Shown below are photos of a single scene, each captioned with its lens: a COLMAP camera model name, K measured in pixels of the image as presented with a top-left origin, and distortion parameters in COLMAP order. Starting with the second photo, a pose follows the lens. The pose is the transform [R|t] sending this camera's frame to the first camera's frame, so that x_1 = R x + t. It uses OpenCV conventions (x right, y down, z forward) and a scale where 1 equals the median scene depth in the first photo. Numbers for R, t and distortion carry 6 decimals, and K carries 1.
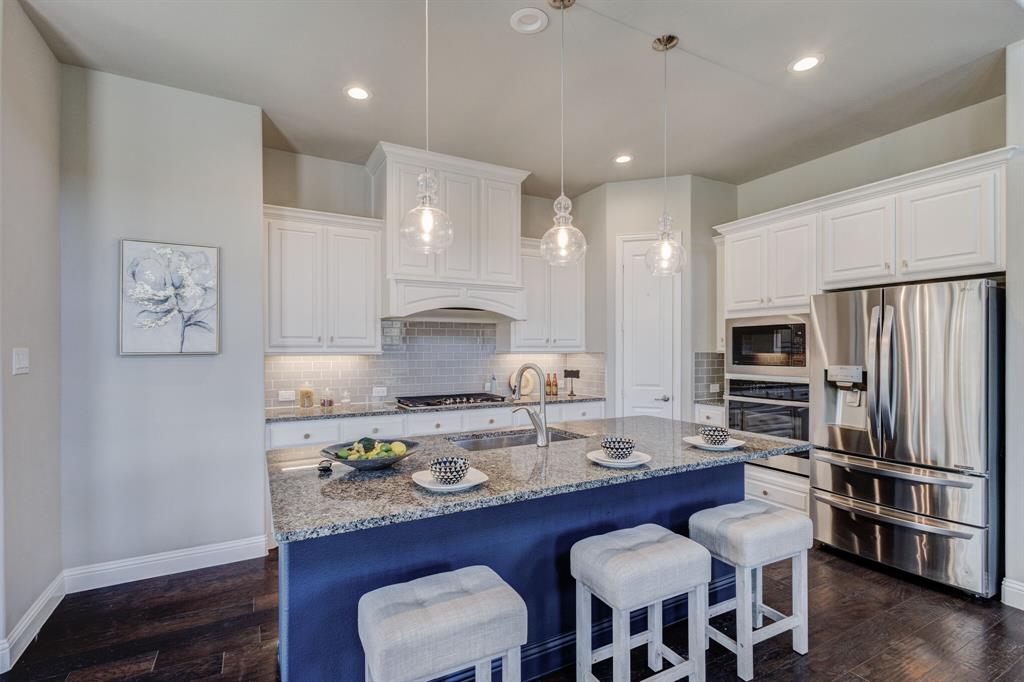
lens RADIAL K [[481.1, 0, 505.6], [0, 481.1, 351.8], [0, 0, 1]] dist [0.006552, -0.000454]
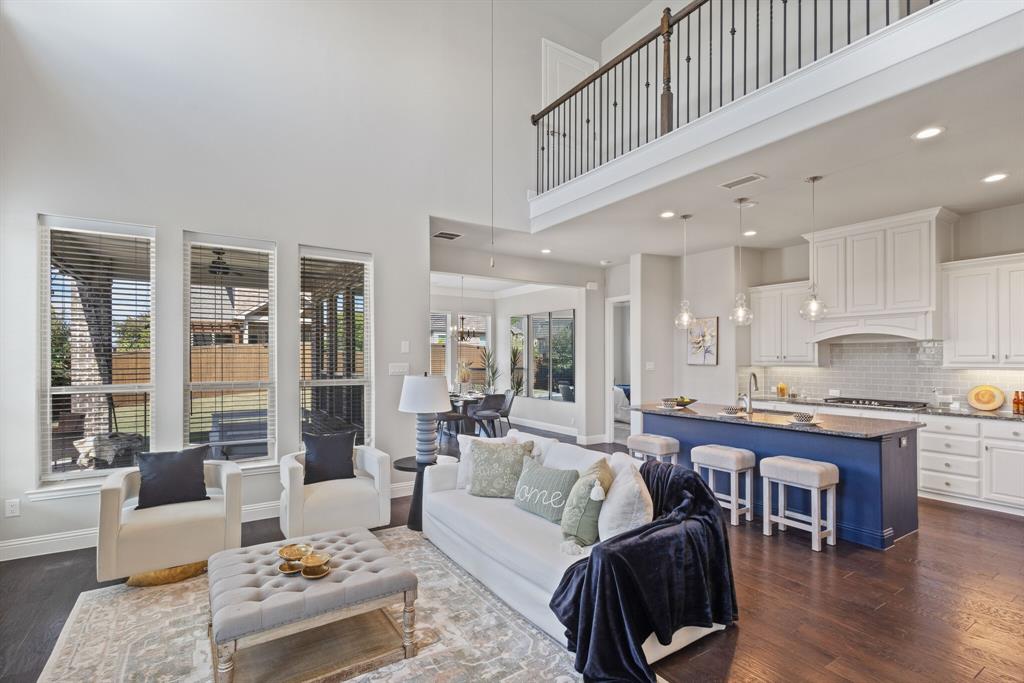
lens RADIAL K [[481.1, 0, 519.8], [0, 481.1, 354.1], [0, 0, 1]] dist [0.006552, -0.000454]
pose [[0.098932, -0.008107, -0.995061, 1.290475], [-0.004613, 0.999952, -0.008606, -0.019173], [0.995084, 0.005442, 0.098890, -0.105705]]
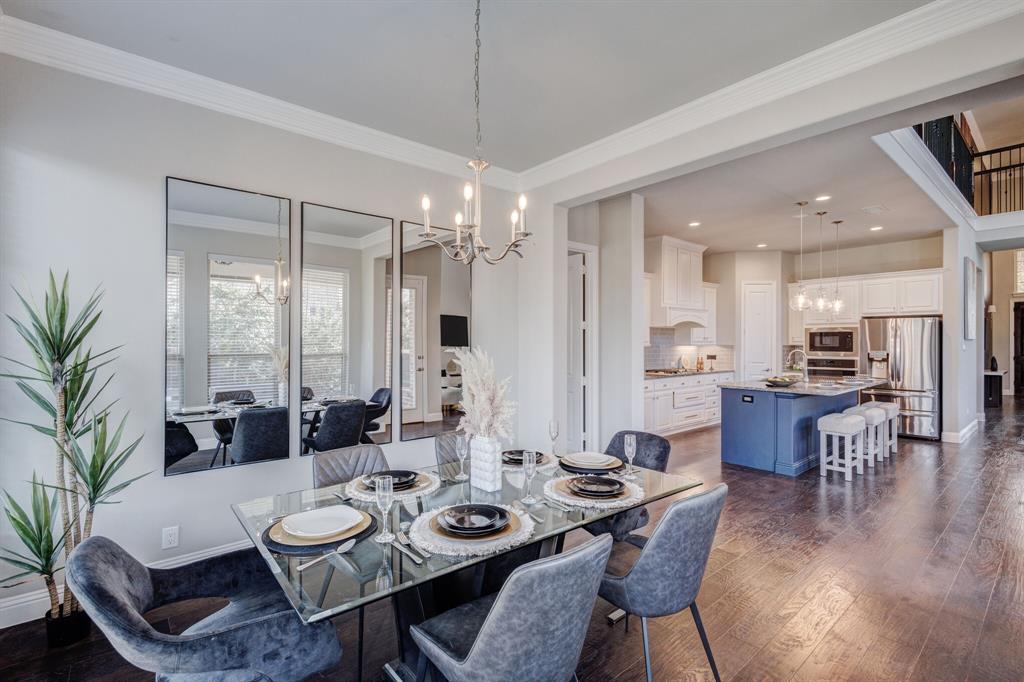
lens RADIAL K [[481.1, 0, 506.7], [0, 481.1, 339.4], [0, 0, 1]] dist [0.006552, -0.000454]
pose [[0.977622, 0.003634, 0.210336, -1.320526], [-0.001821, 0.999960, -0.008811, -0.003156], [-0.210359, 0.008231, 0.977590, -0.770287]]
